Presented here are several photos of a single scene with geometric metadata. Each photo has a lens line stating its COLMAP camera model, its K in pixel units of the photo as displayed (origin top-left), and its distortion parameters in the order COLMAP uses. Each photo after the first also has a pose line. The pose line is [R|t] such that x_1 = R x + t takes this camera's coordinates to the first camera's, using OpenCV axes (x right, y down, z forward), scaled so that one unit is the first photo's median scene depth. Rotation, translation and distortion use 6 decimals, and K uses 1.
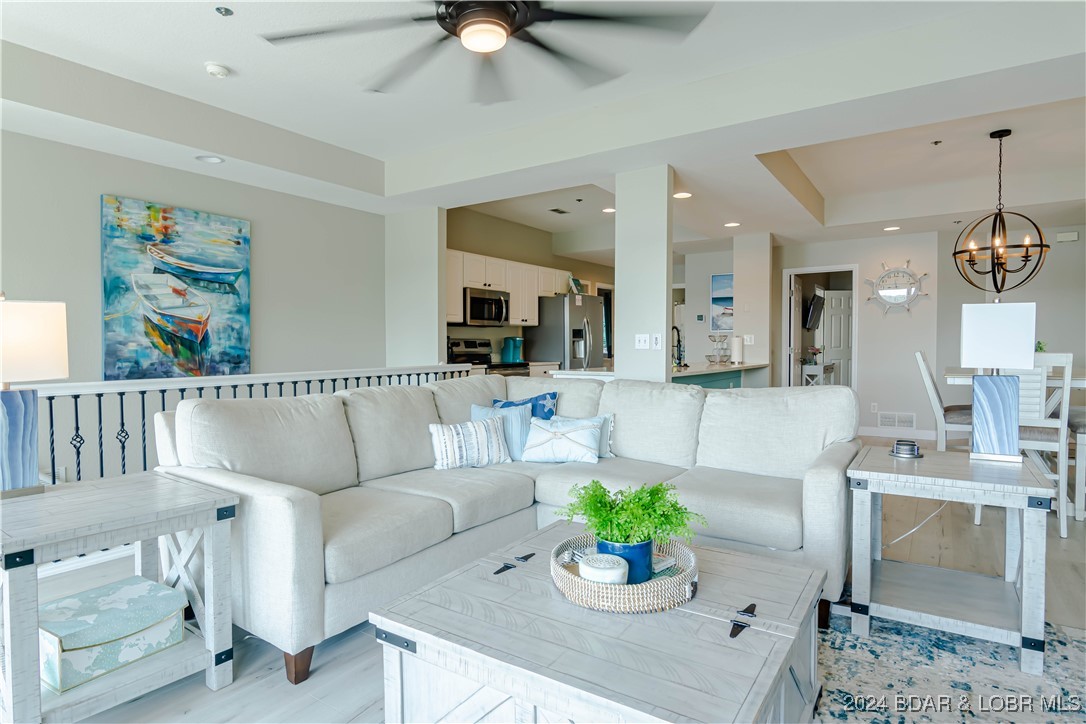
lens RADIAL K [[597.3, 0, 543.0], [0, 597.3, 362.0], [0, 0, 1]] dist [0.004997, 0.000279]
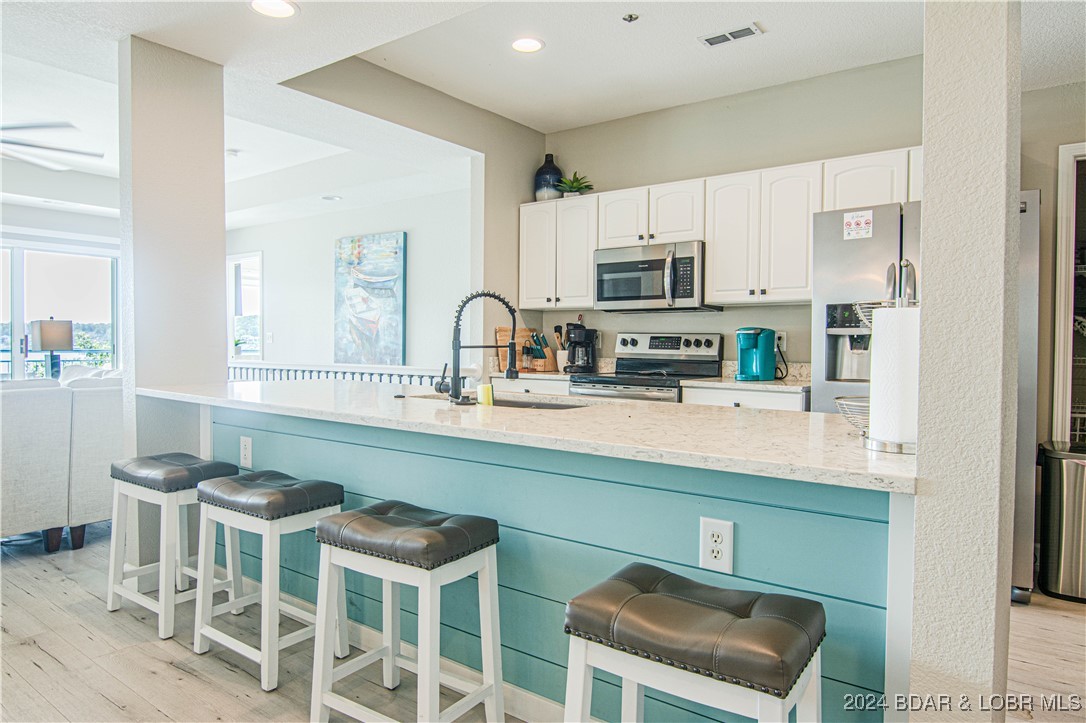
lens RADIAL K [[687.4, 0, 543.0], [0, 687.4, 361.5], [0, 0, 1]] dist [0.003790, 0.000675]
pose [[-0.050455, 0.029206, -0.998299, 0.562493], [-0.038205, 0.998784, 0.031151, -0.027852], [0.997995, 0.039712, -0.049278, 0.936153]]
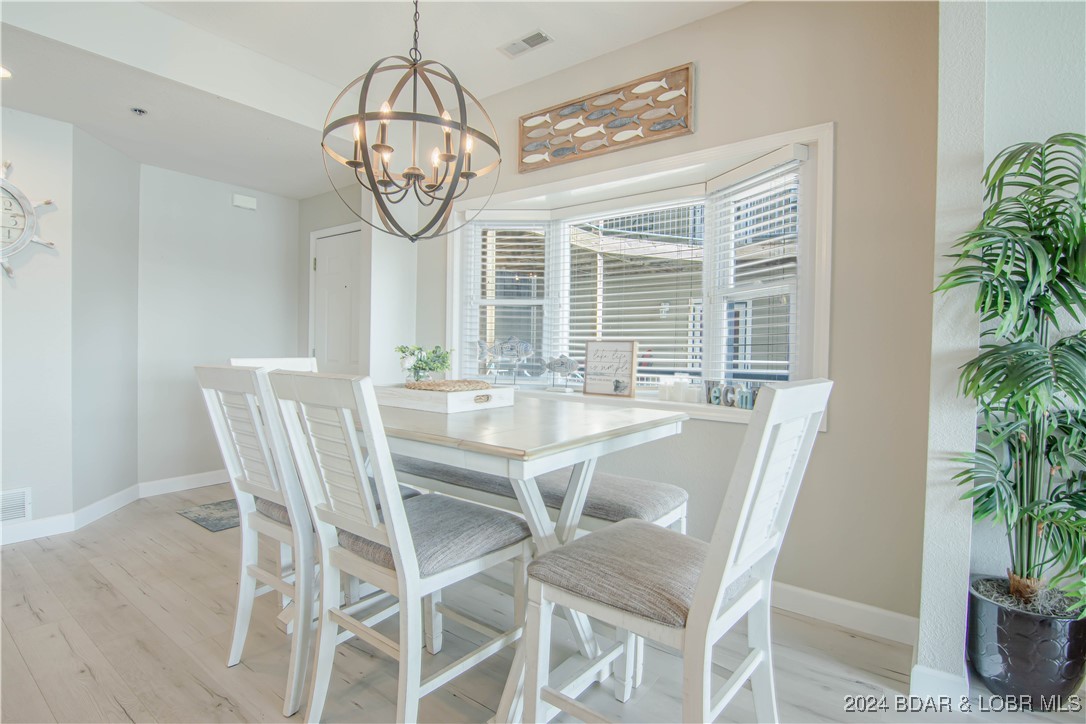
lens RADIAL K [[526.6, 0, 543.0], [0, 526.6, 362.0], [0, 0, 1]] dist [-0.006227, -0.000356]
pose [[0.061803, -0.018426, 0.997918, 0.235643], [0.012868, 0.999761, 0.017663, -0.017841], [-0.998005, 0.011750, 0.062025, 0.577606]]
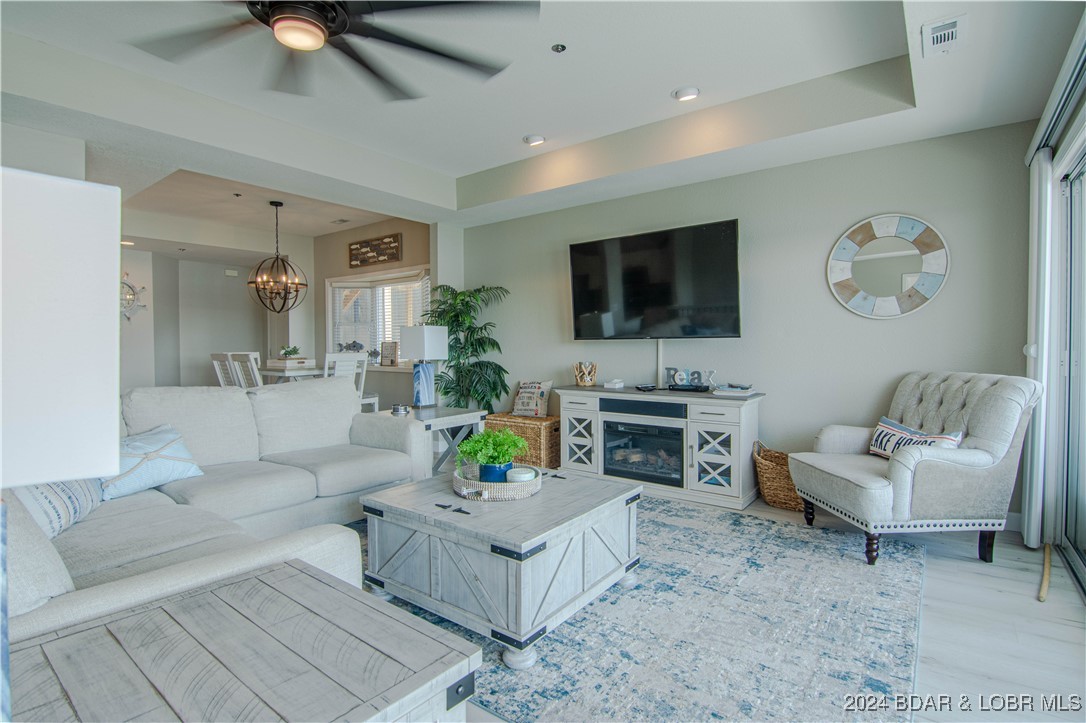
lens RADIAL K [[526.6, 0, 543.0], [0, 526.6, 361.5], [0, 0, 1]] dist [-0.006227, -0.000356]
pose [[0.068232, -0.027098, 0.997301, -0.311528], [0.036235, 0.999039, 0.024667, -0.003941], [-0.997011, 0.034454, 0.069148, 0.183100]]
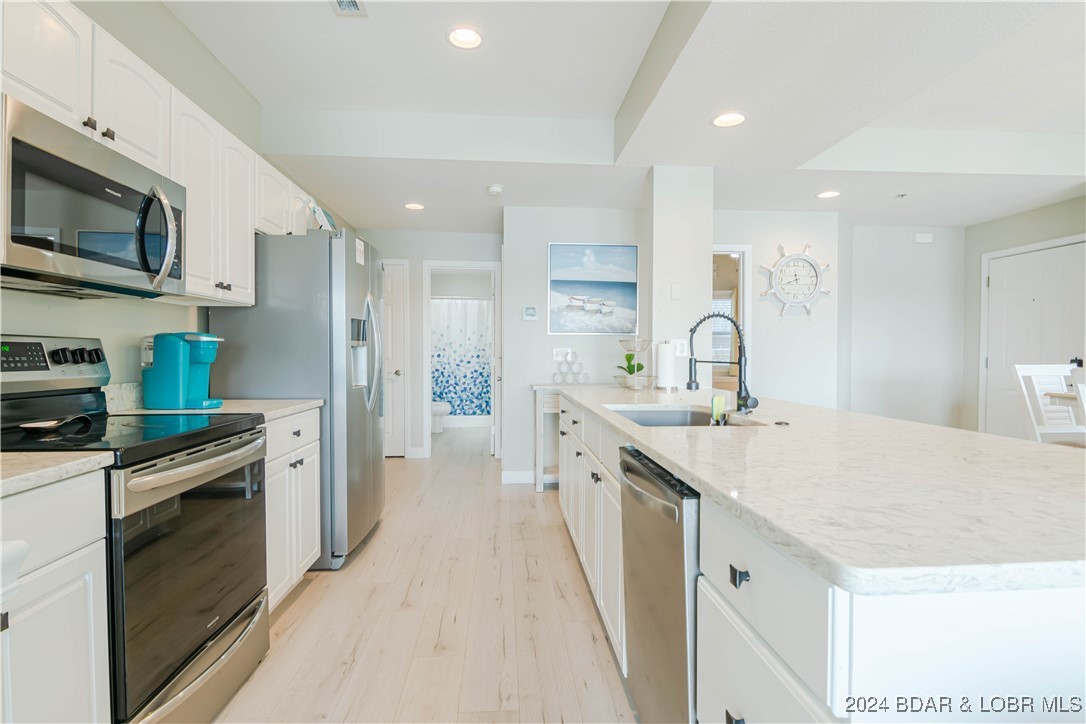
lens RADIAL K [[542.3, 0, 543.0], [0, 542.3, 362.0], [0, 0, 1]] dist [-0.000407, -0.000120]
pose [[0.782929, -0.006630, 0.622076, -0.089686], [0.013728, 0.999884, -0.006621, -0.022904], [-0.621960, 0.013724, 0.782929, 0.695264]]
